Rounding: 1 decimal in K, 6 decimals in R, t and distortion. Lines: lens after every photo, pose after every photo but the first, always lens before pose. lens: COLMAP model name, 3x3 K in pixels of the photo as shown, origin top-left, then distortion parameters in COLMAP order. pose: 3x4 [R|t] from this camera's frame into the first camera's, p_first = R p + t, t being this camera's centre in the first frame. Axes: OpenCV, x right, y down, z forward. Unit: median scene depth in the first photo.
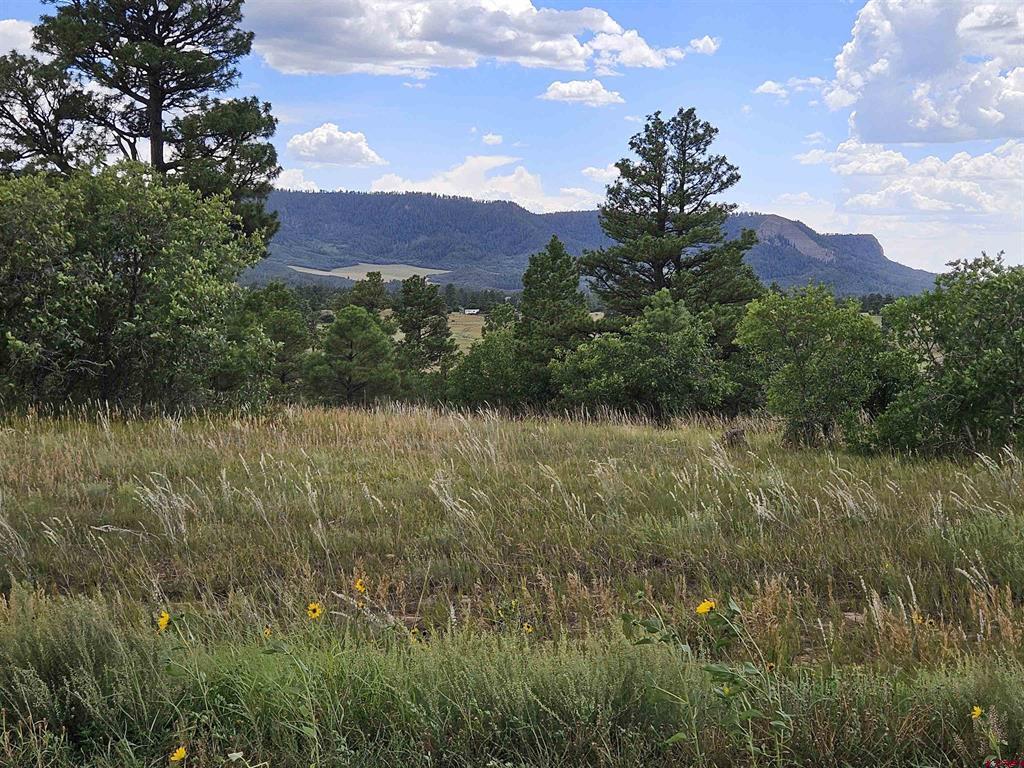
lens RADIAL K [[1552.1, 0, 507.3], [0, 1552.1, 379.0], [0, 0, 1]] dist [0.055310, 0.000000]
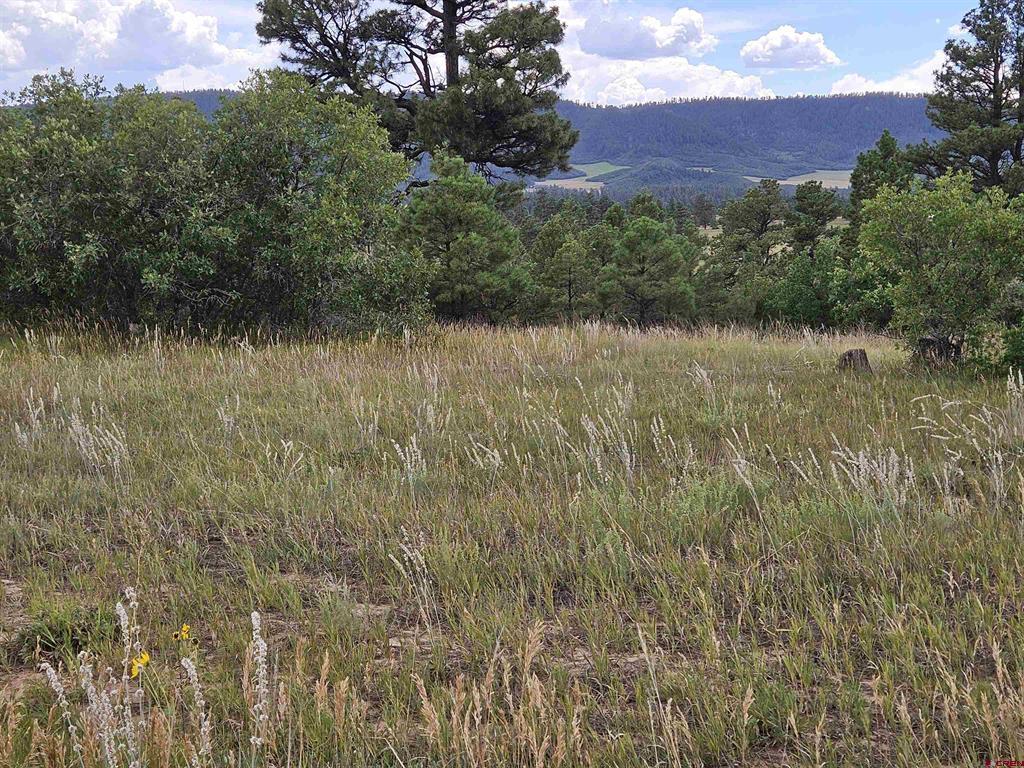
lens RADIAL K [[1549.2, 0, 512.1], [0, 1549.2, 425.4], [0, 0, 1]] dist [0.056687, 0.000000]
pose [[0.957676, 0.003044, -0.287833, 0.090348], [0.021705, 0.996334, 0.082754, 0.000012], [0.287029, -0.085499, 0.954099, 0.047076]]
